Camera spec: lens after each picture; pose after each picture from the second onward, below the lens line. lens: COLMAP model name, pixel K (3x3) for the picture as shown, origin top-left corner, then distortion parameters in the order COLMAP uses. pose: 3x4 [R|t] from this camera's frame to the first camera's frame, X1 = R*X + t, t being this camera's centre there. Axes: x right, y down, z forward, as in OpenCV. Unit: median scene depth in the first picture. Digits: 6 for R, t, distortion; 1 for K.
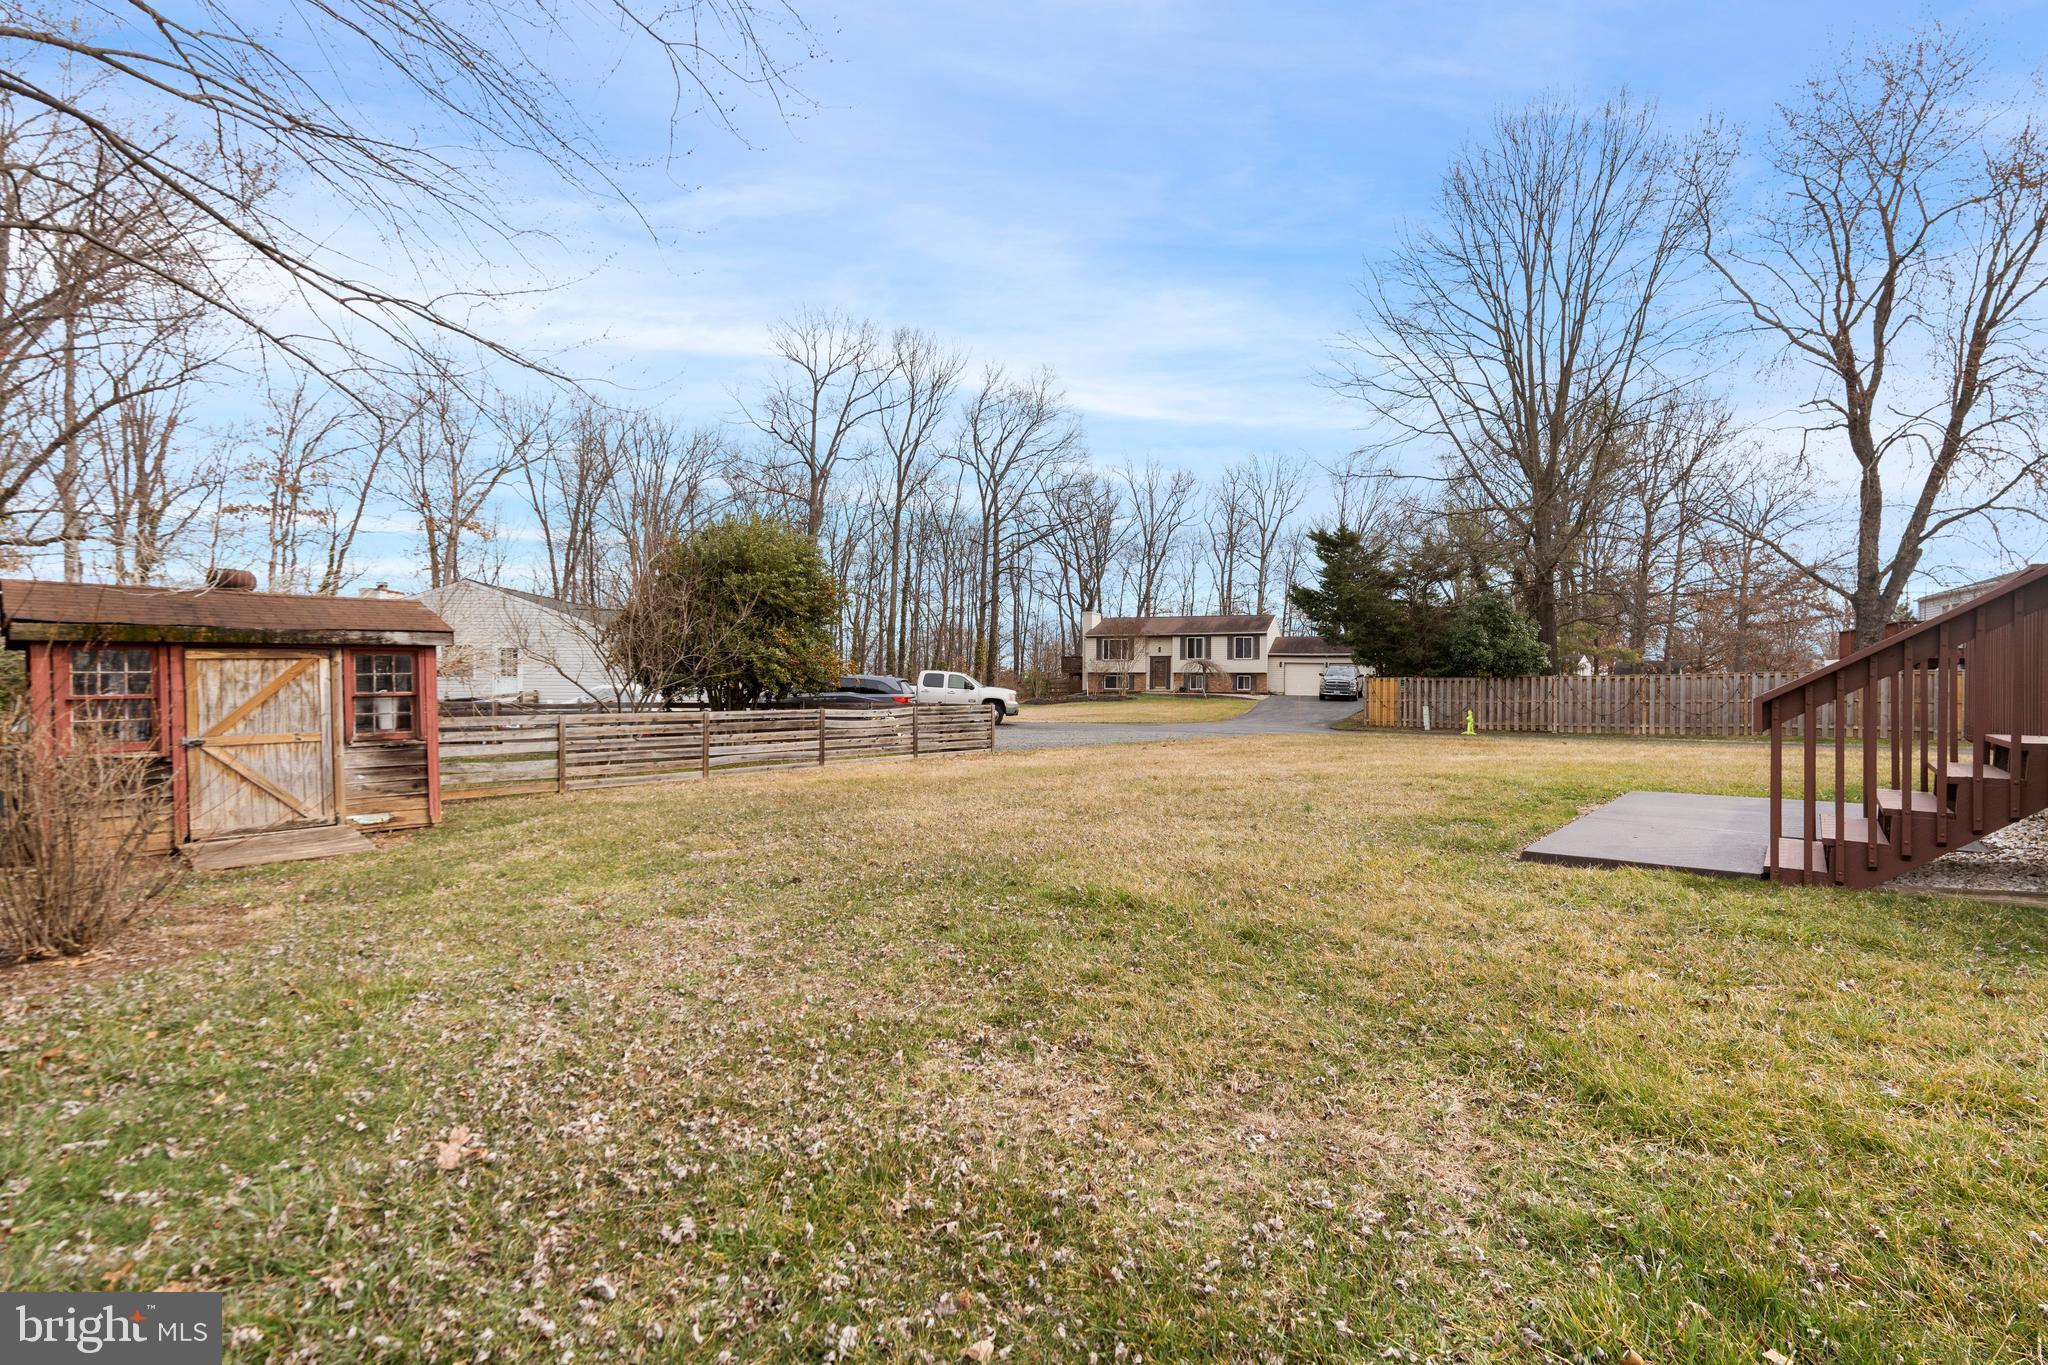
lens RADIAL K [[887.5, 0, 1022.0], [0, 887.5, 679.7], [0, 0, 1]] dist [0.000936, -0.000008]
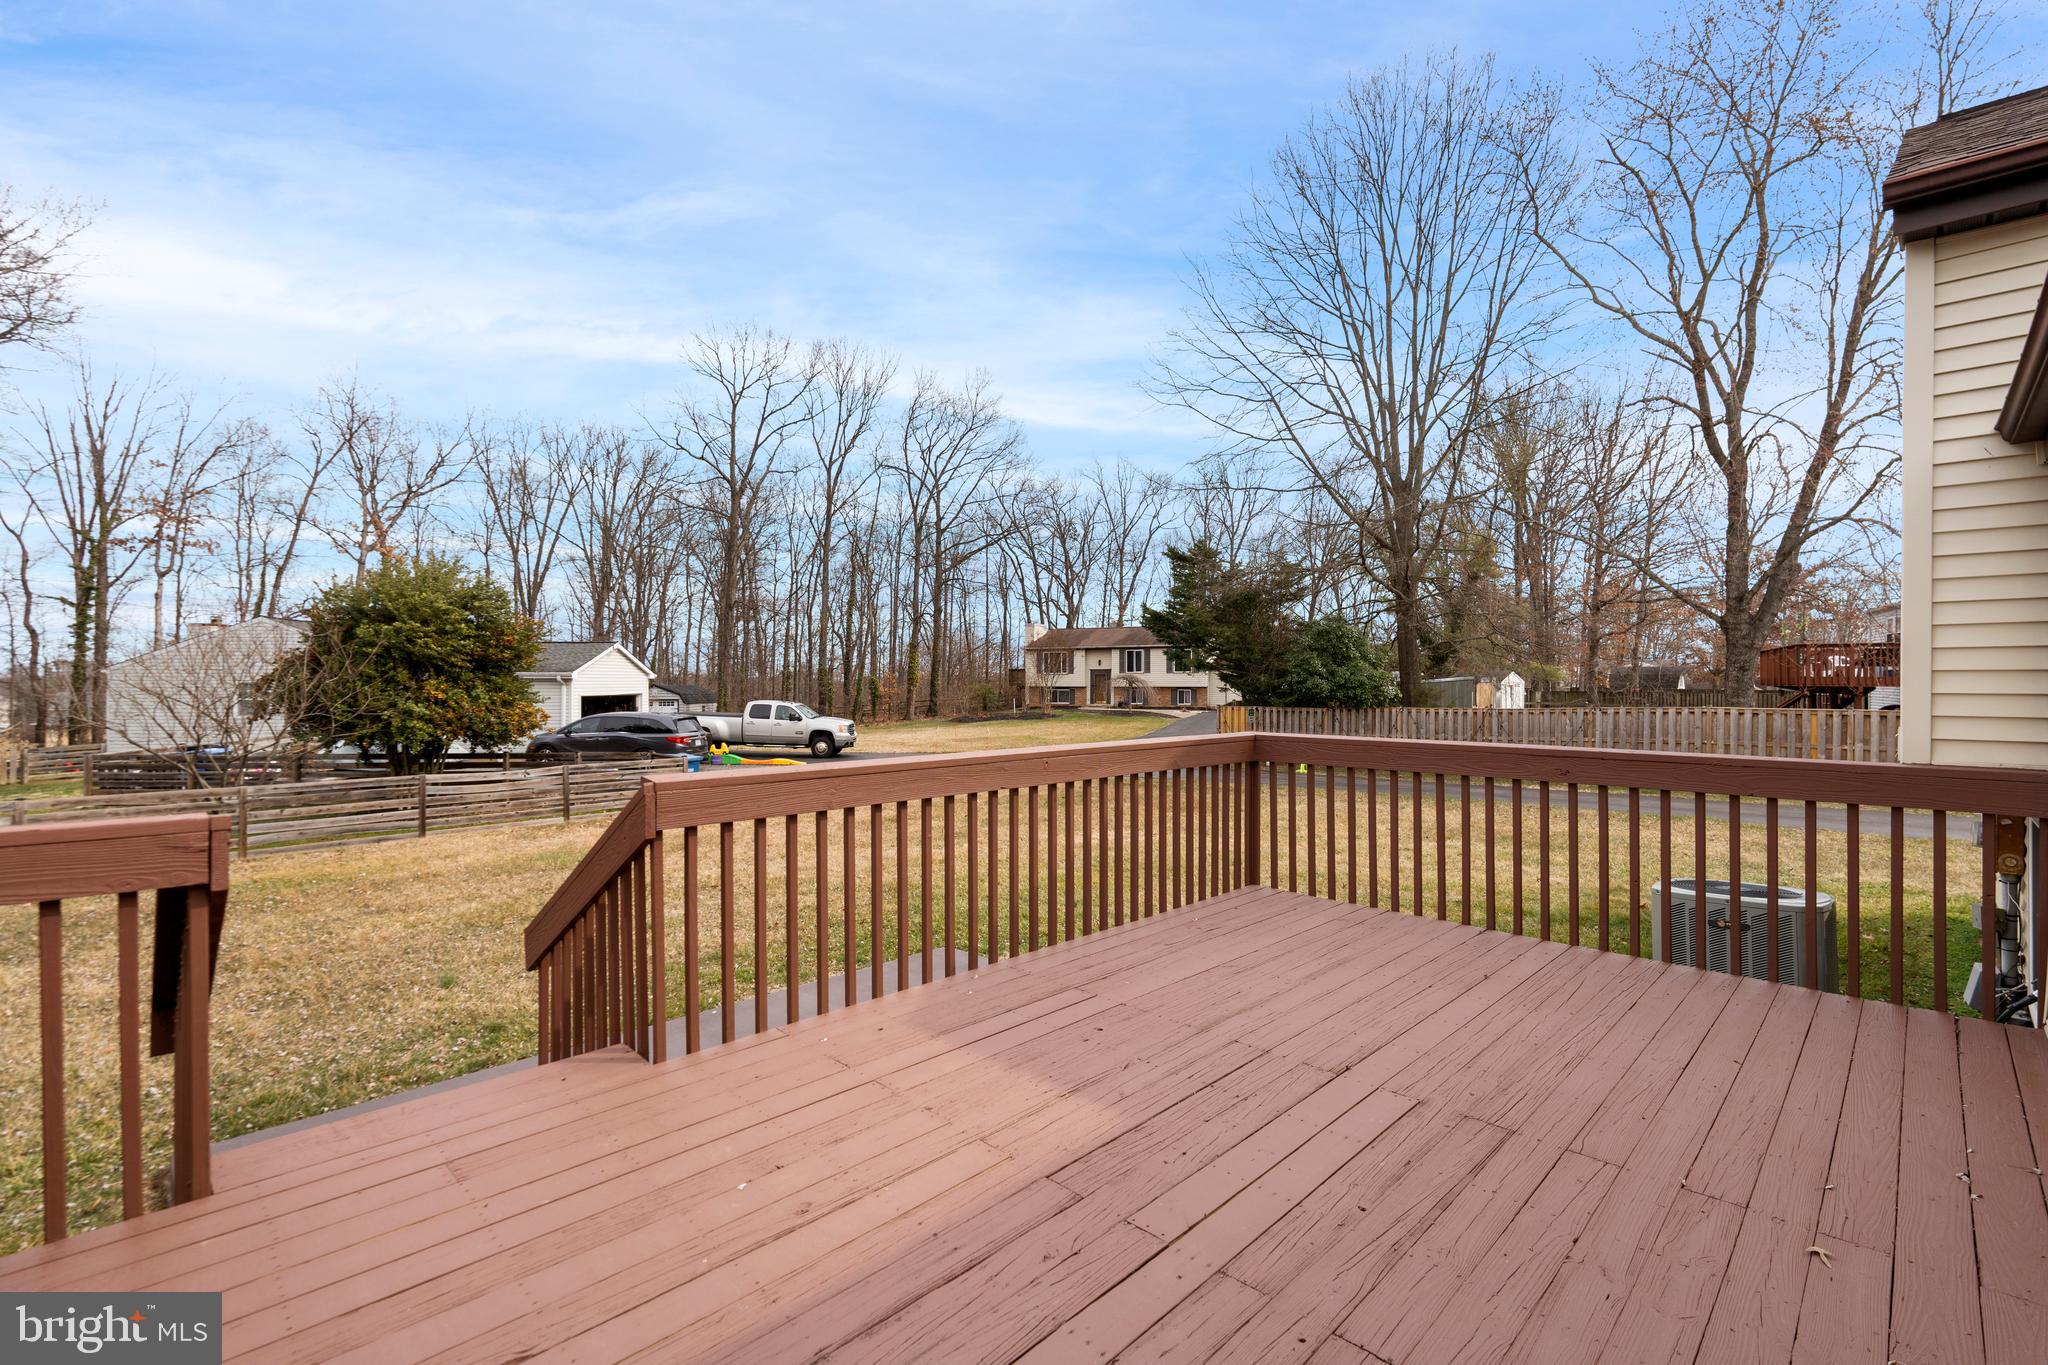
lens RADIAL K [[889.7, 0, 1023.2], [0, 889.7, 661.6], [0, 0, 1]] dist [-0.000081, -0.000070]
pose [[0.997764, -0.009683, -0.066126, 0.150827], [0.008518, 0.999804, -0.017868, -0.020481], [0.066286, 0.017265, 0.997651, 0.040454]]
